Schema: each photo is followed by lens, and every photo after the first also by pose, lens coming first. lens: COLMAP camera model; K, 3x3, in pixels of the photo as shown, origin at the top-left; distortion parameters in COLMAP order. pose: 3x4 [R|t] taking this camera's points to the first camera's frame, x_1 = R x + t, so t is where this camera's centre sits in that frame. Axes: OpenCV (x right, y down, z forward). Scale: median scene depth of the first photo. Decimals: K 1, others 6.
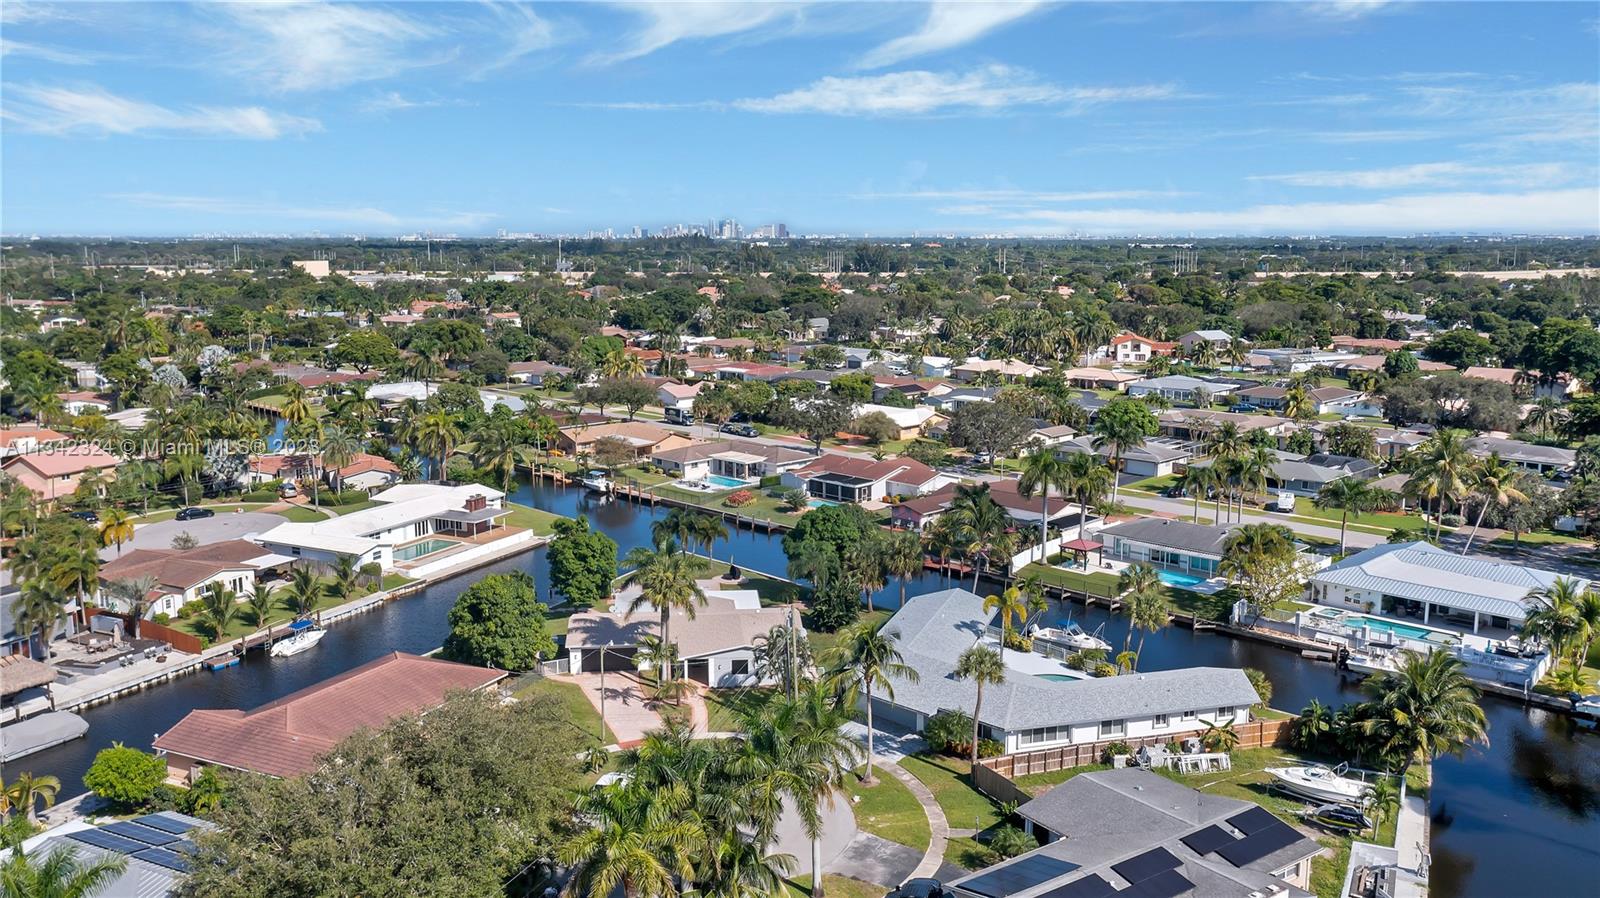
lens RADIAL K [[1292.2, 0, 800.0], [0, 1292.2, 449.0], [0, 0, 1]] dist [-0.008516, -0.004842]
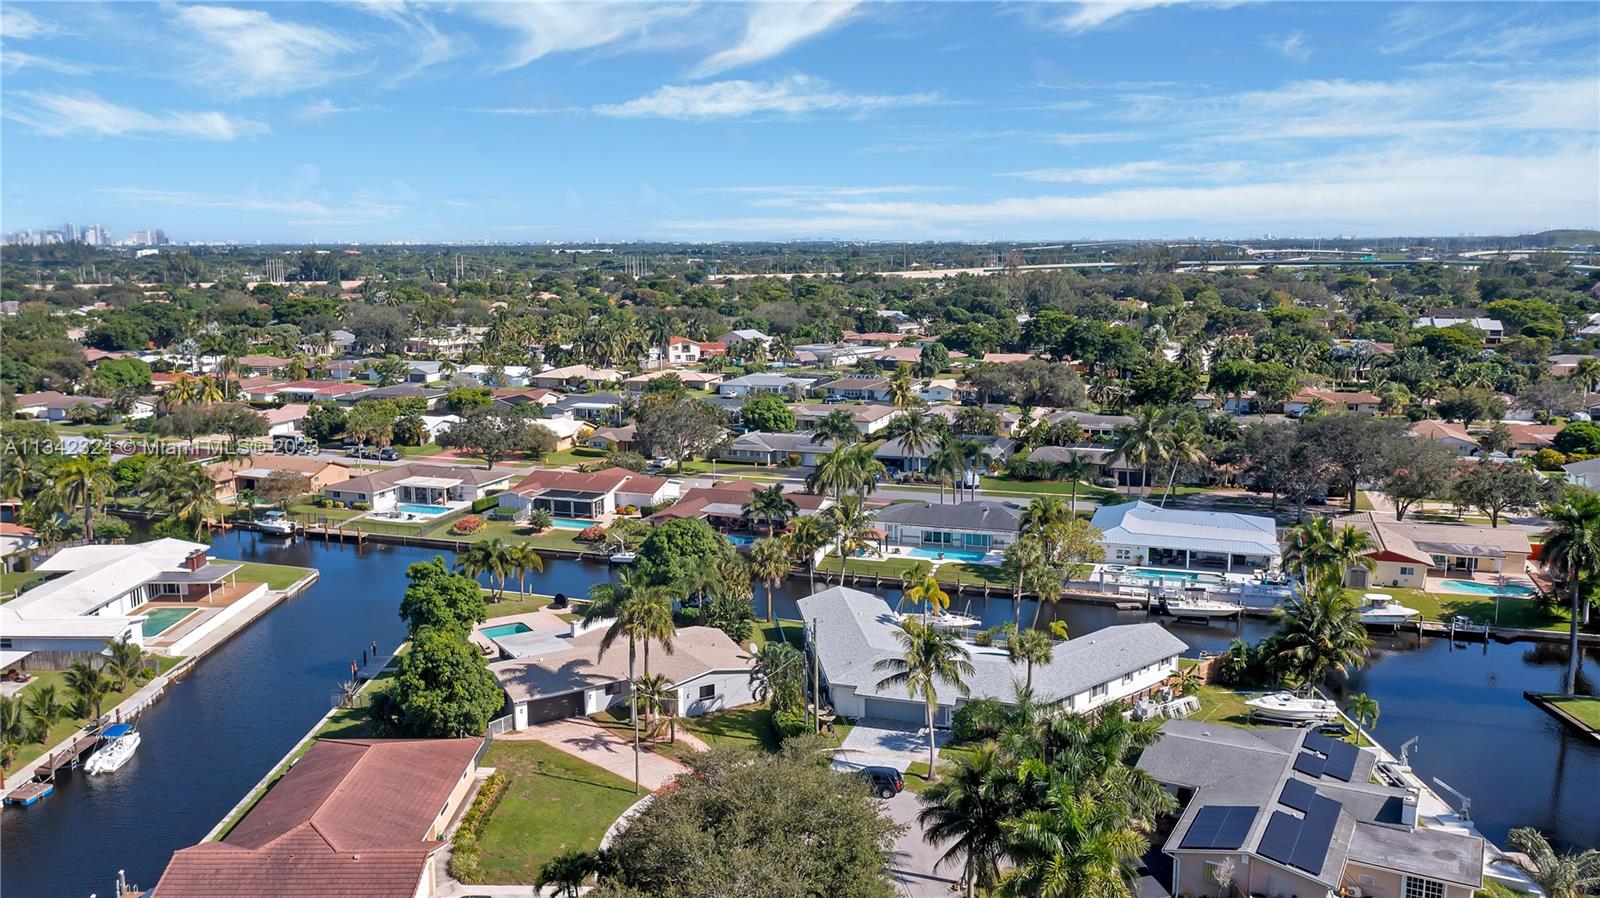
lens RADIAL K [[1270.6, 0, 800.0], [0, 1270.6, 449.0], [0, 0, 1]] dist [-0.009823, -0.003117]
pose [[0.894360, -0.073216, 0.441316, -0.261336], [0.073941, 0.997141, 0.015583, -0.014577], [-0.441195, 0.018694, 0.897217, 0.079069]]
